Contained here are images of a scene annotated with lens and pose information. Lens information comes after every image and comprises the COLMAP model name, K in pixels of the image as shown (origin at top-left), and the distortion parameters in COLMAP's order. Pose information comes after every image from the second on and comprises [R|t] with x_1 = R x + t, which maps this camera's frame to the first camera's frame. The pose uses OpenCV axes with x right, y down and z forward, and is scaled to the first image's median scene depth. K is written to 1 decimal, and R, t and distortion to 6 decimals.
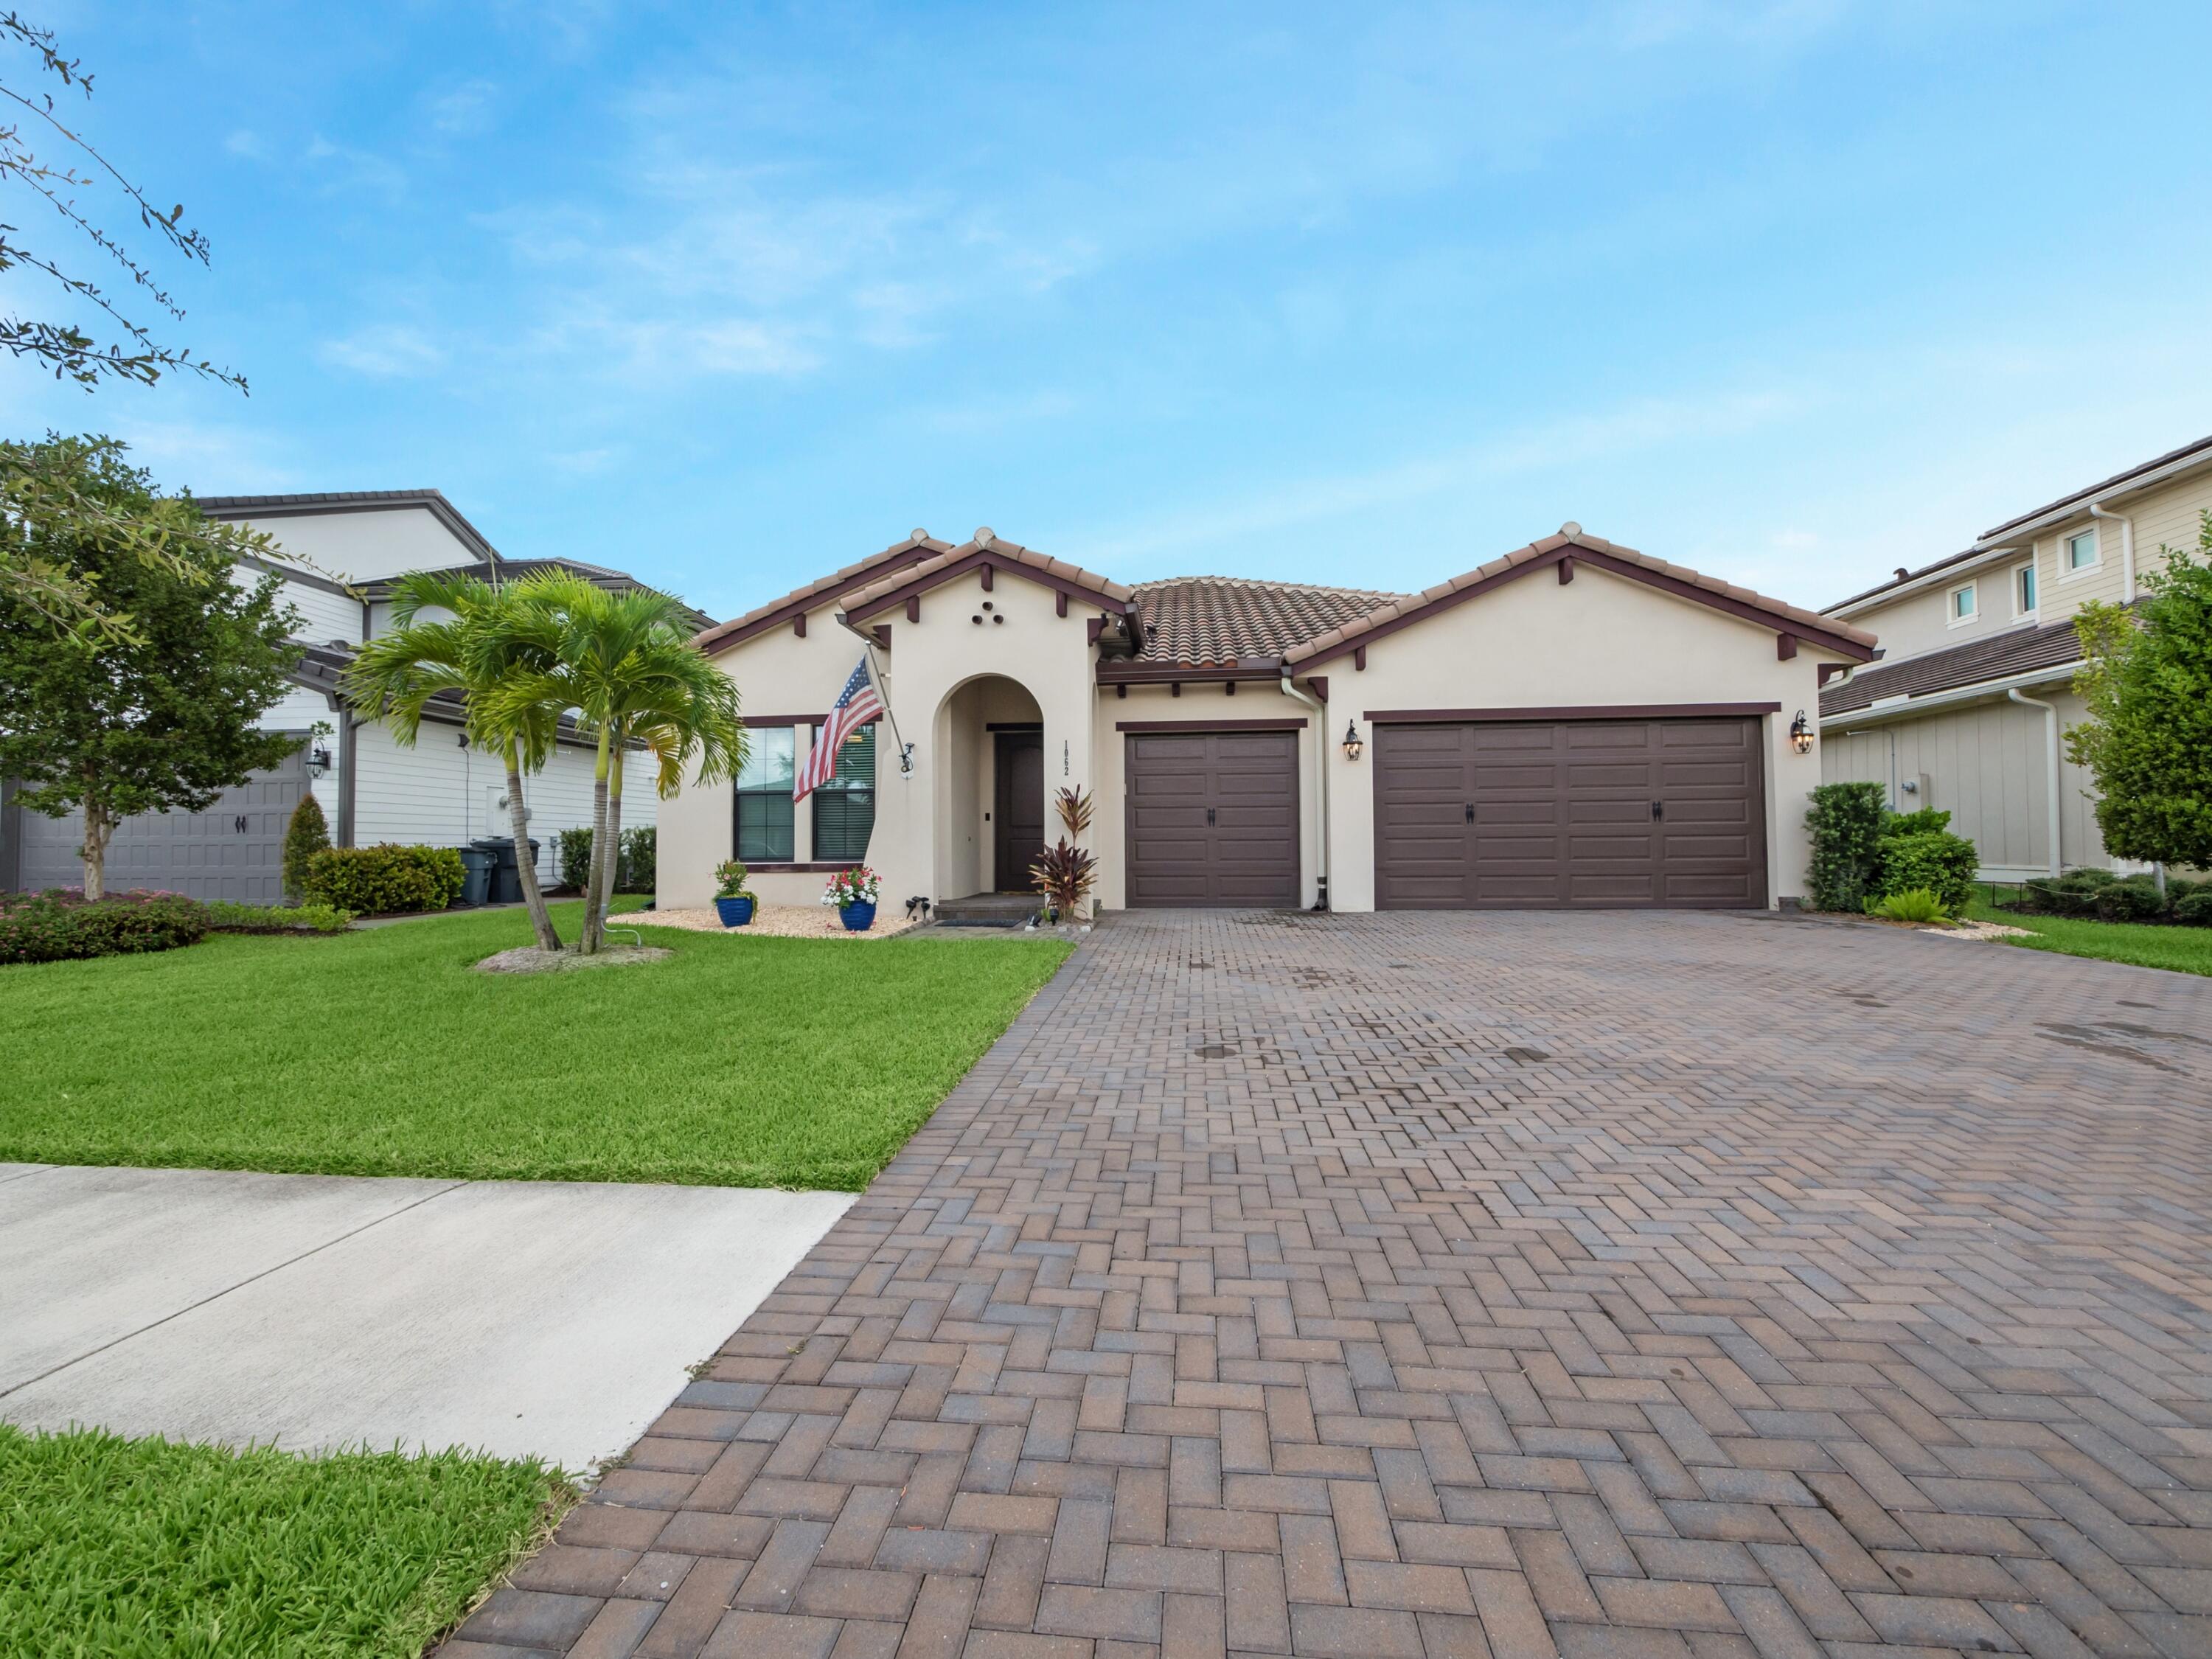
lens RADIAL K [[936.0, 0, 1102.4], [0, 936.0, 830.6], [0, 0, 1]] dist [-0.008340, -0.000544]
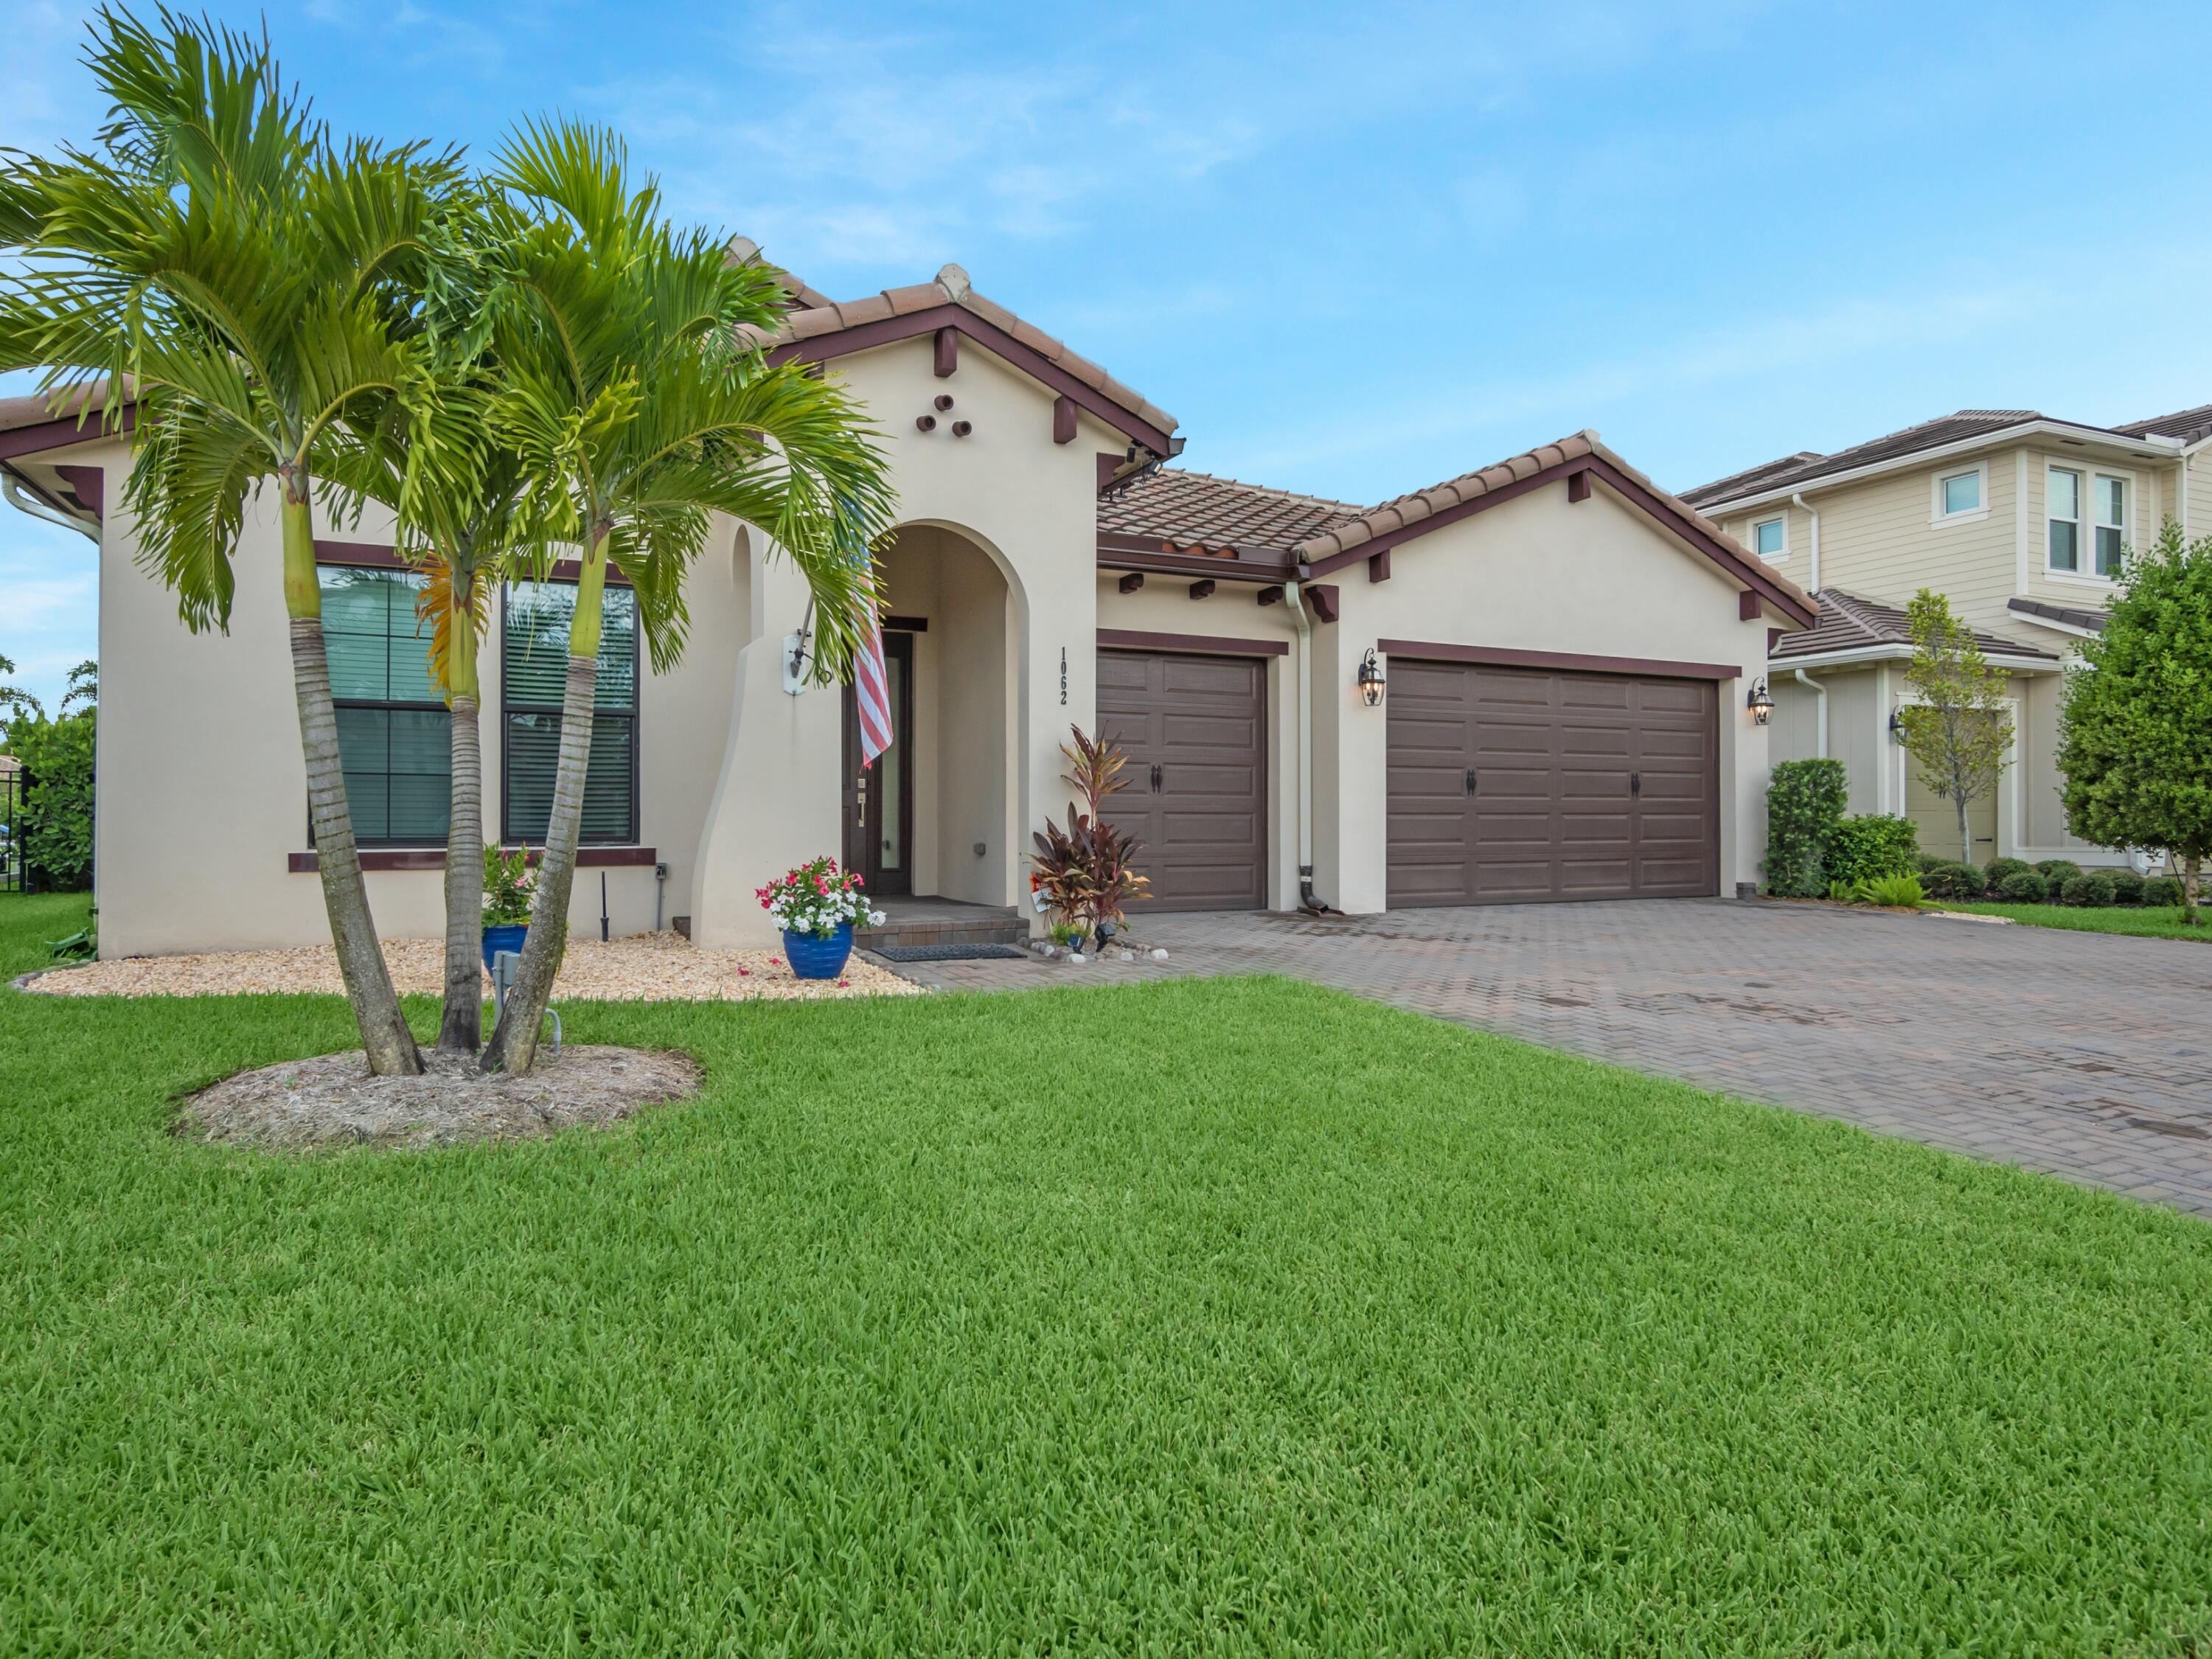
lens RADIAL K [[1274.9, 0, 1105.1], [0, 1274.9, 831.3], [0, 0, 1]] dist [0.005399, 0.000575]
pose [[0.847133, 0.002528, 0.531375, -0.444977], [-0.016340, 0.999640, 0.021294, 0.004811], [-0.531130, -0.026721, 0.846869, 0.270262]]
